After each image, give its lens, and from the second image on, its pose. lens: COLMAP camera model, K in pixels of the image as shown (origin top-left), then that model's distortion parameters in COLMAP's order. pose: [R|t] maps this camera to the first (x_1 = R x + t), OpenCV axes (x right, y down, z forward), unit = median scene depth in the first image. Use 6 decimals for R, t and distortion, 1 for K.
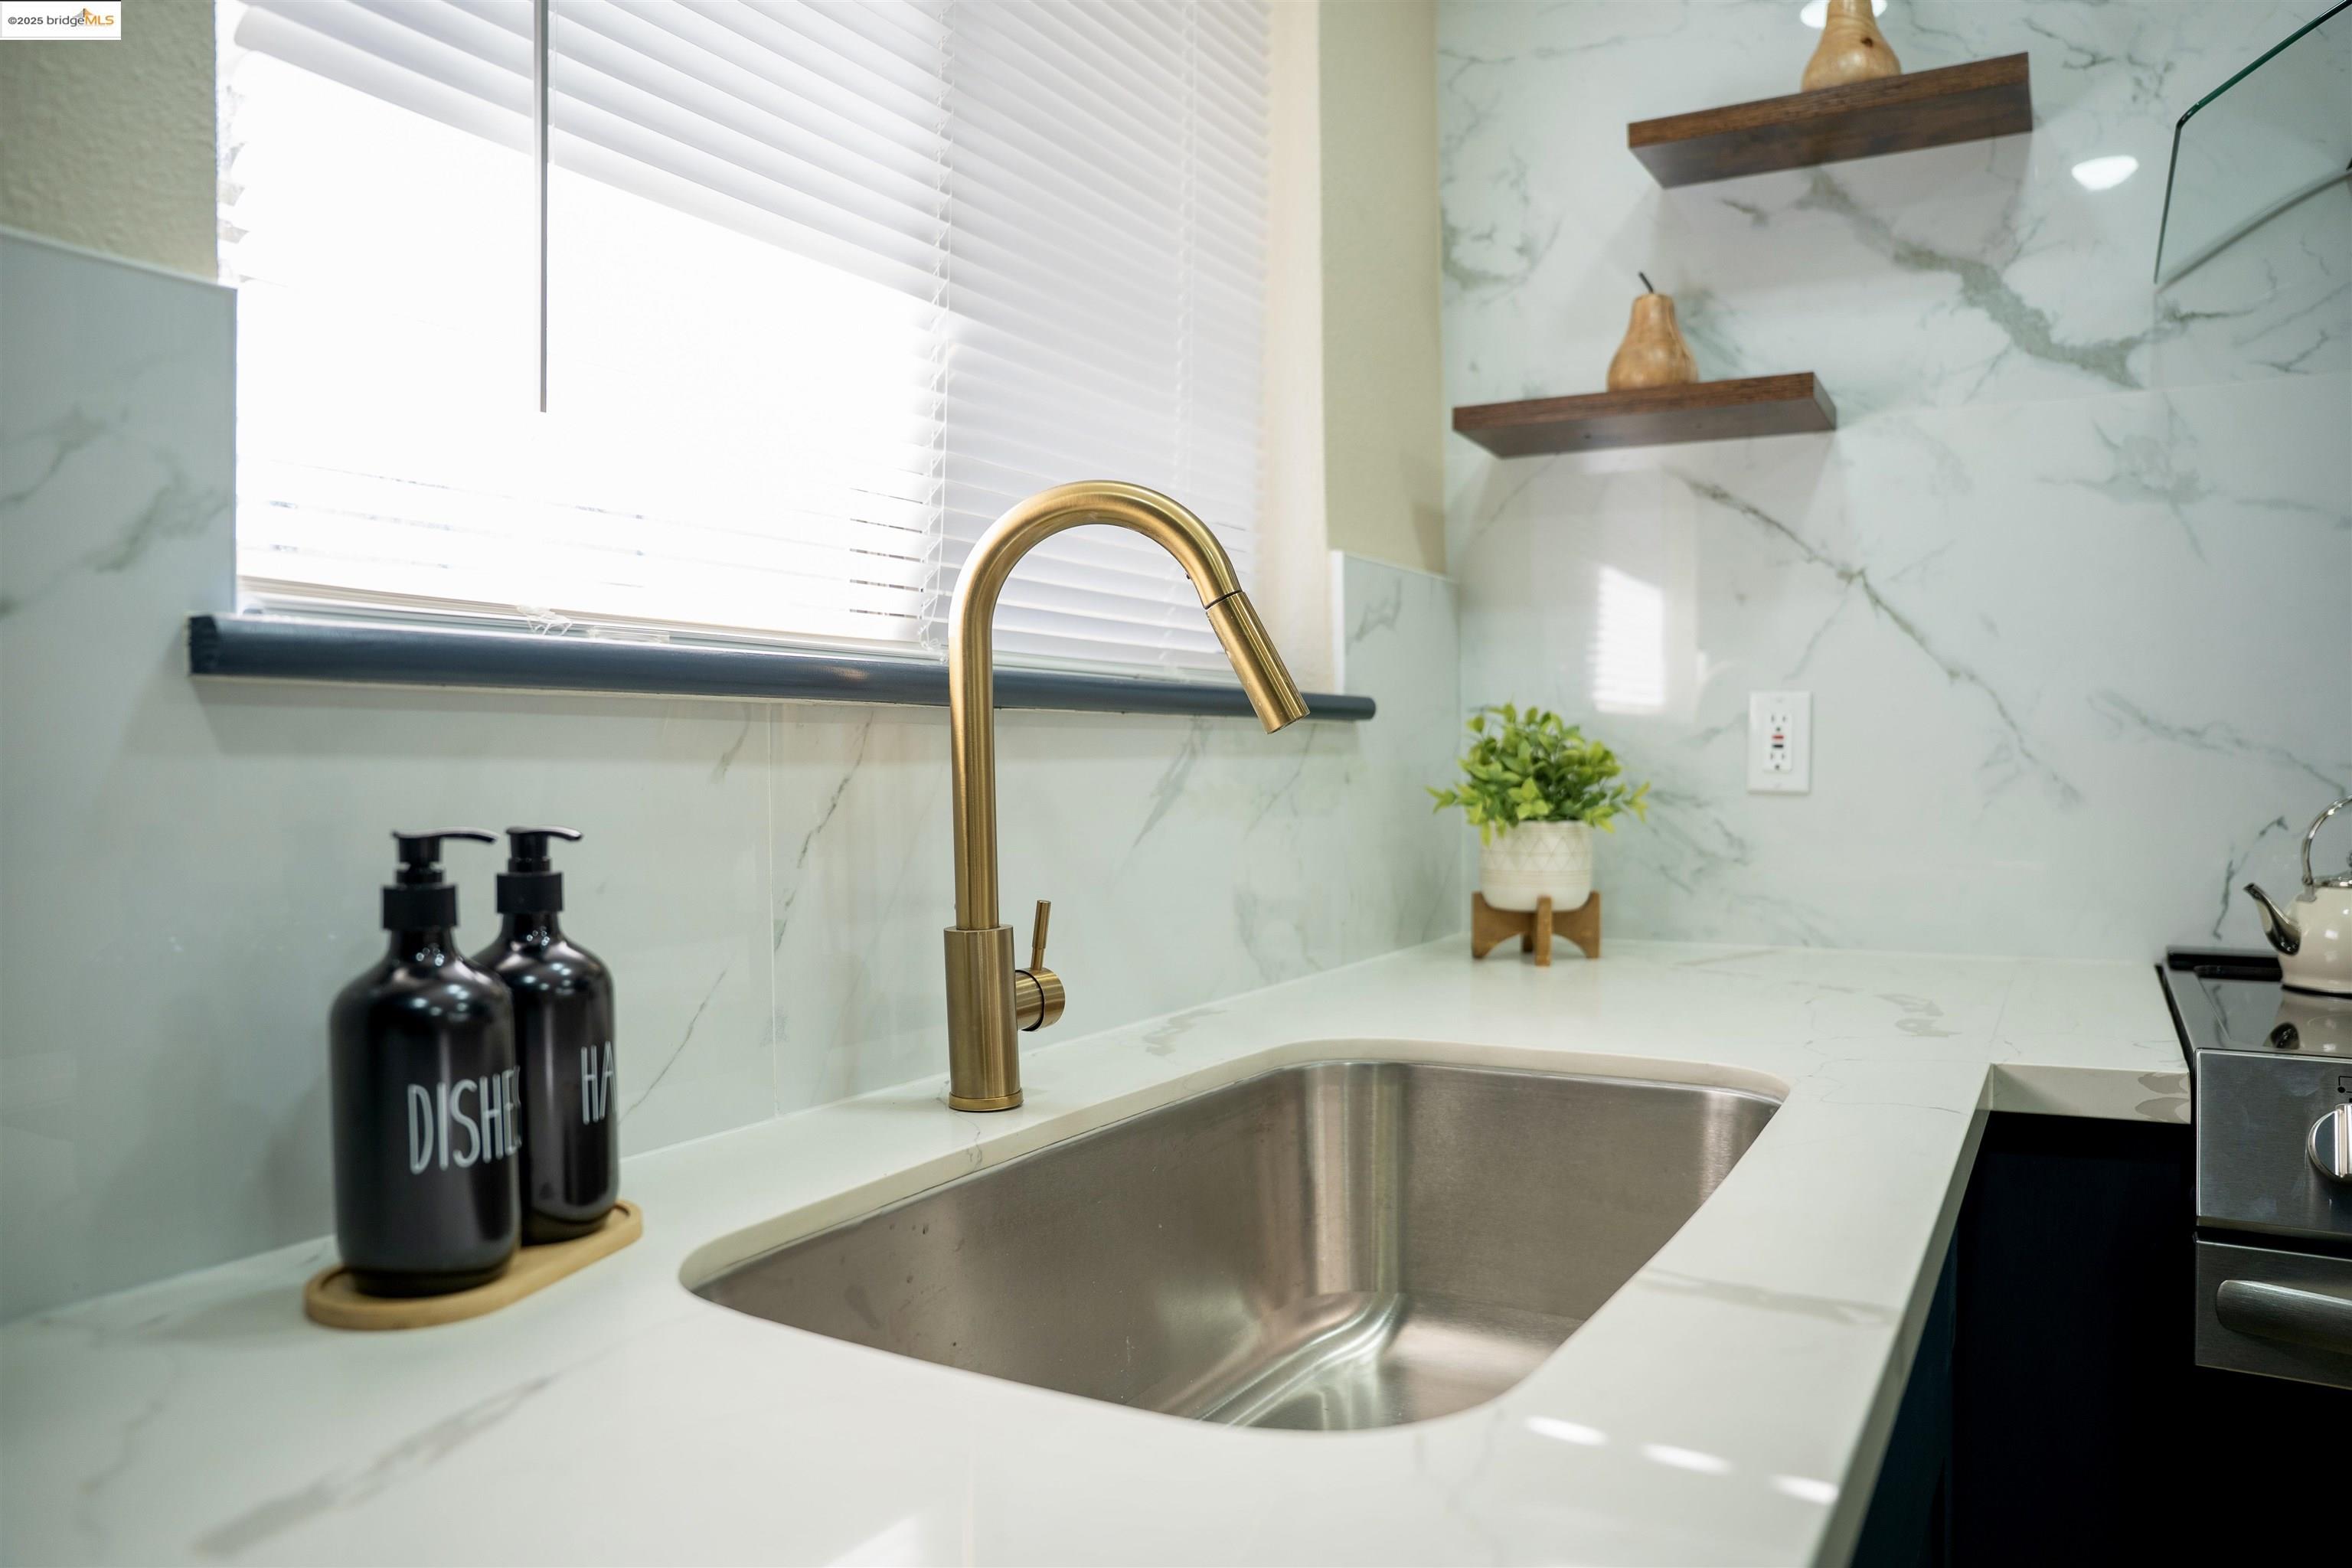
lens RADIAL K [[1630.2, 0, 1172.0], [0, 1630.2, 794.4], [0, 0, 1]] dist [-0.156570, 0.128862]
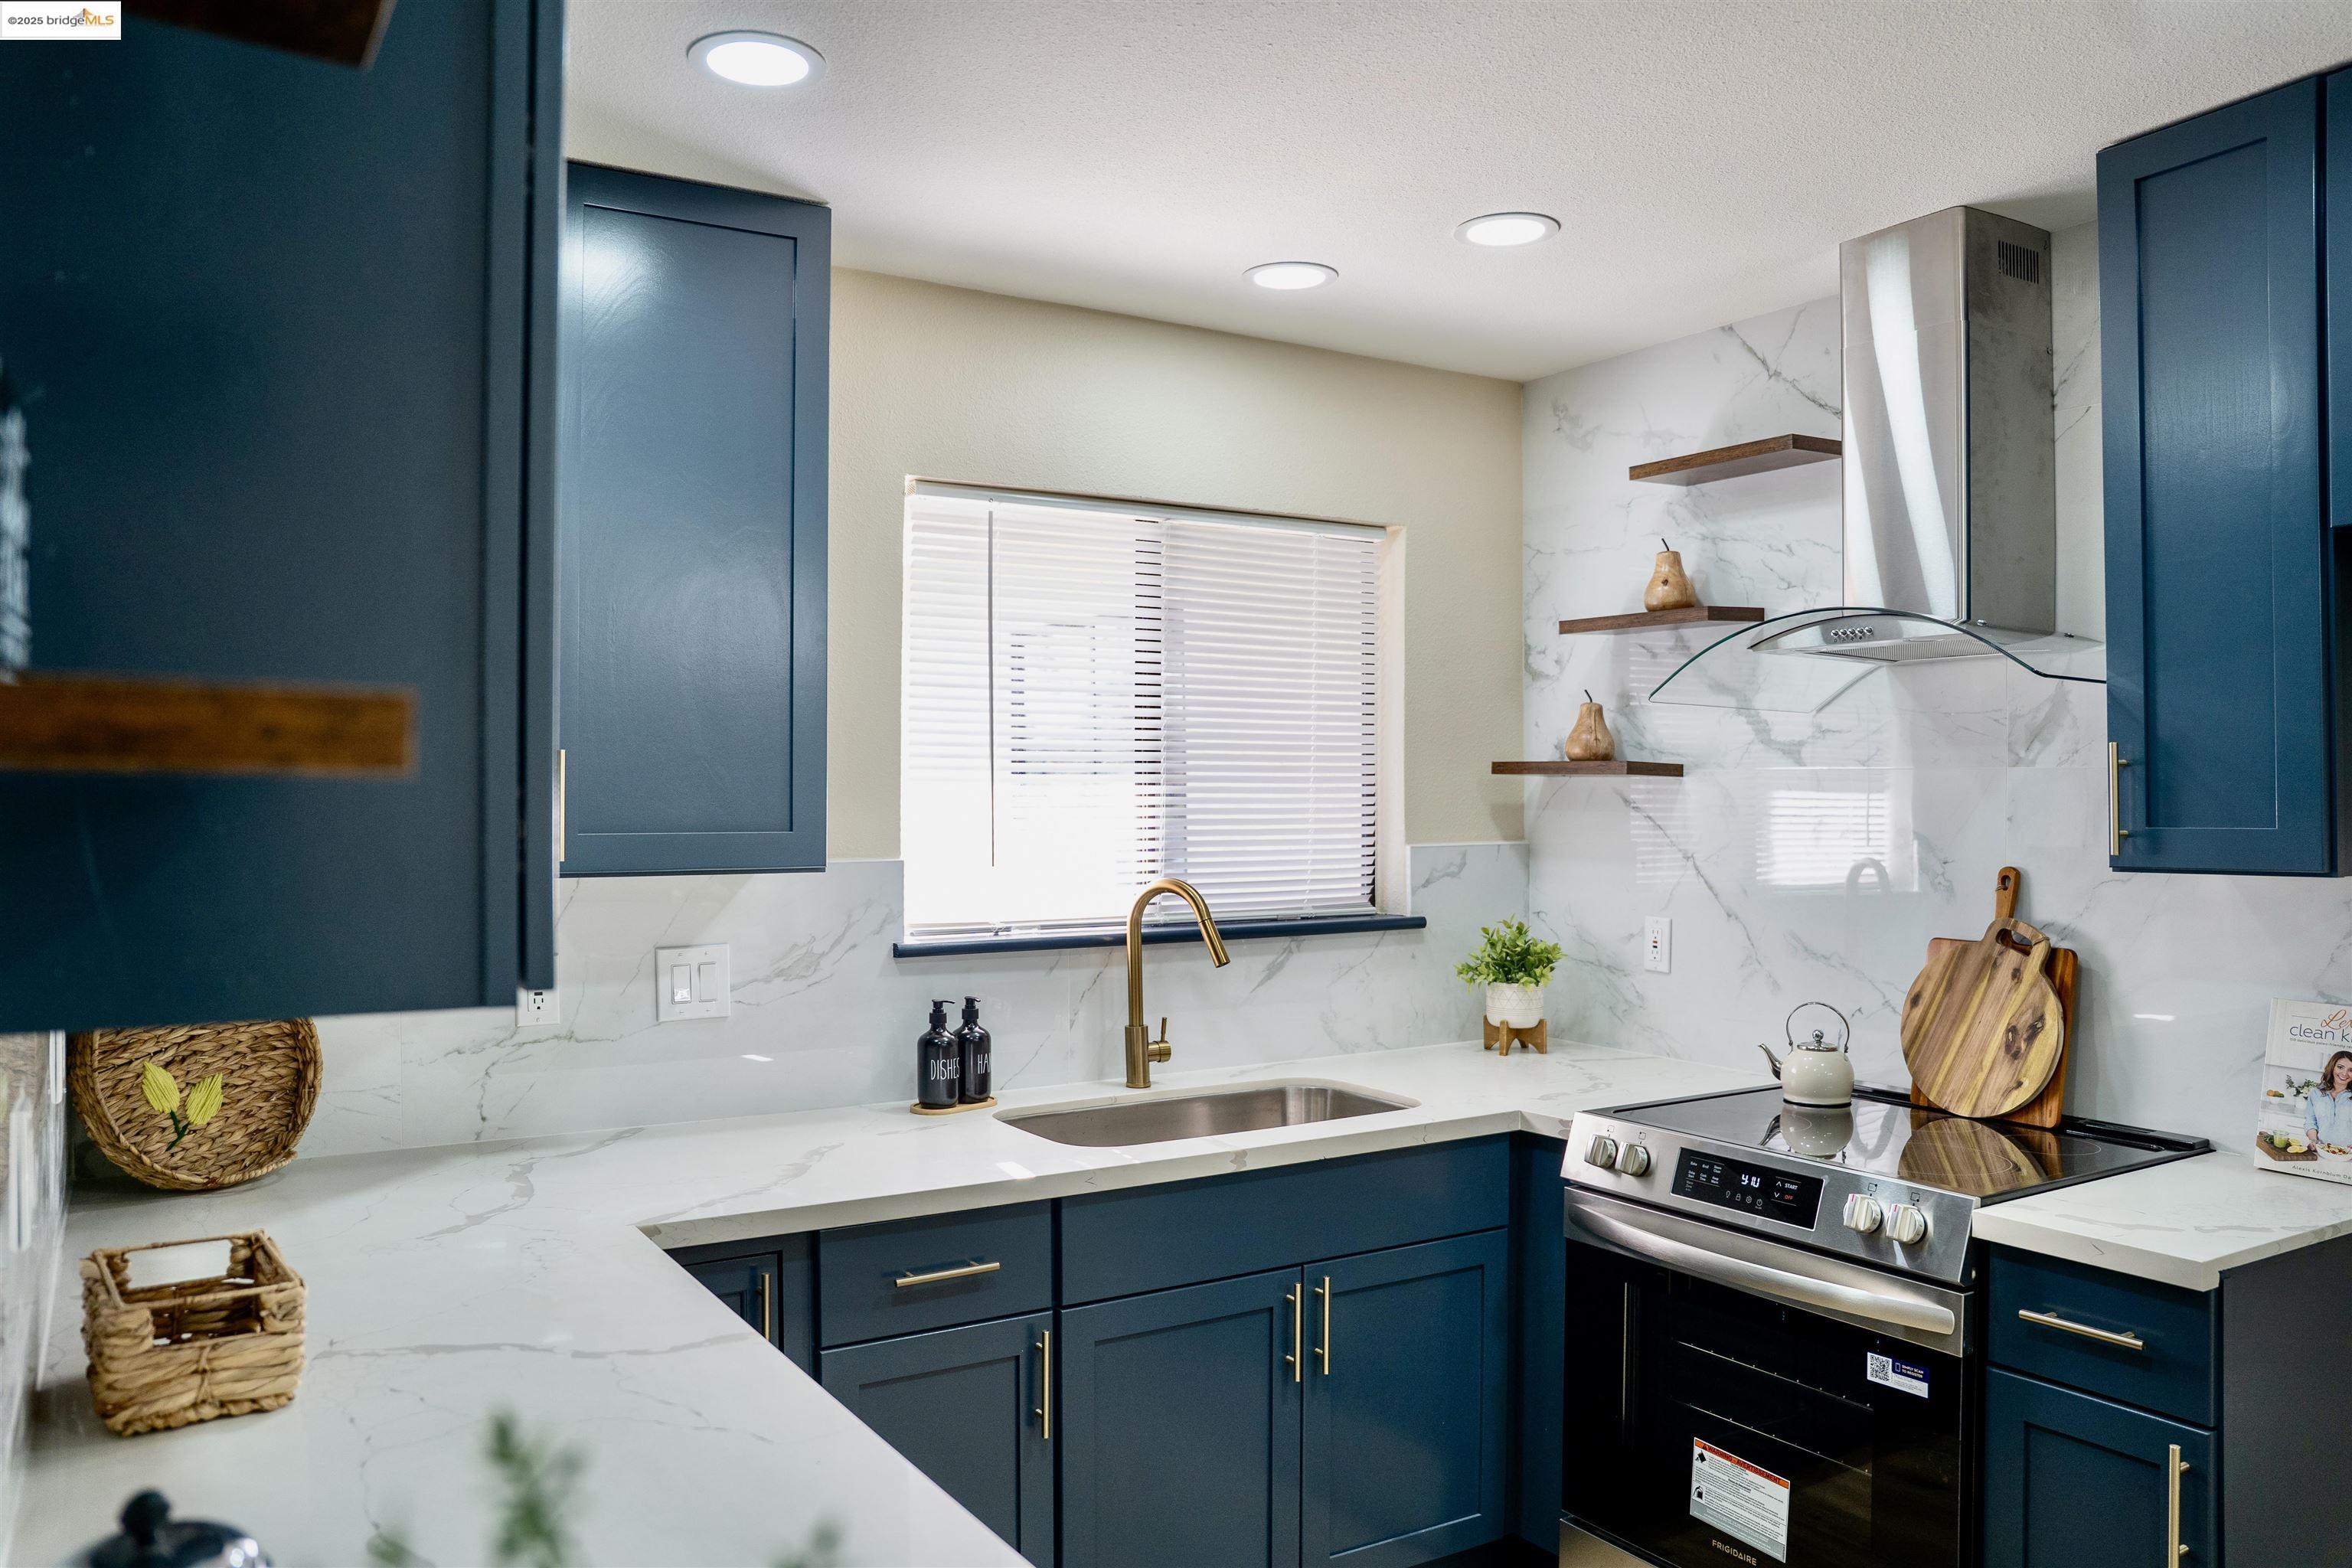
lens RADIAL K [[1728.5, 0, 1176.0], [0, 1728.5, 784.0], [0, 0, 1]] dist [-0.060292, 0.009949]
pose [[0.887383, 0.004880, -0.461007, 1.342861], [-0.014561, 0.999742, -0.017446, -0.293553], [0.460803, 0.022194, 0.887225, -1.705035]]
